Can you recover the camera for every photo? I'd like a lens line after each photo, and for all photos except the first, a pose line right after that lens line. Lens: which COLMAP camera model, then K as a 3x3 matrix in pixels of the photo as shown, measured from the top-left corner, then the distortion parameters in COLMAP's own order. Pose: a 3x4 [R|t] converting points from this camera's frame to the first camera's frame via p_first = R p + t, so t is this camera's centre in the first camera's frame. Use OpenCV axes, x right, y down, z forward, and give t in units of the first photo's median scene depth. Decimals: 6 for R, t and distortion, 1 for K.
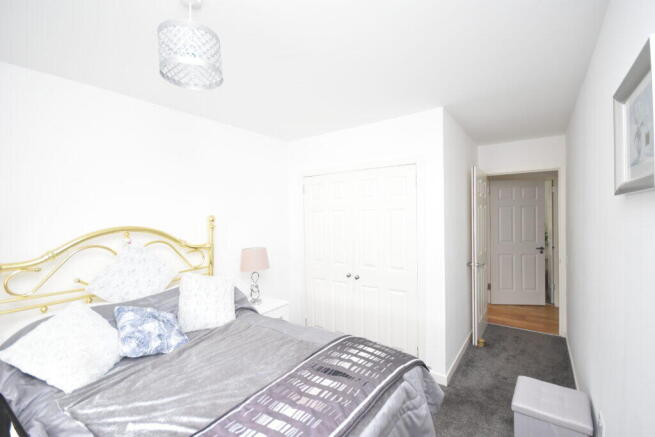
lens RADIAL K [[291.3, 0, 327.5], [0, 291.3, 218.5], [0, 0, 1]] dist [-0.018869, -0.001057]
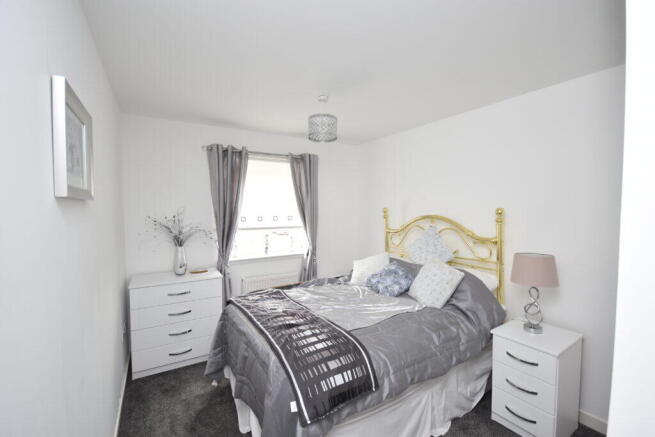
lens RADIAL K [[291.3, 0, 327.5], [0, 291.3, 218.5], [0, 0, 1]] dist [-0.018869, -0.001057]
pose [[-0.375330, 0.032558, -0.926319, 0.729463], [-0.007570, 0.999242, 0.038188, -0.005445], [0.926860, 0.021345, -0.374799, 0.985643]]
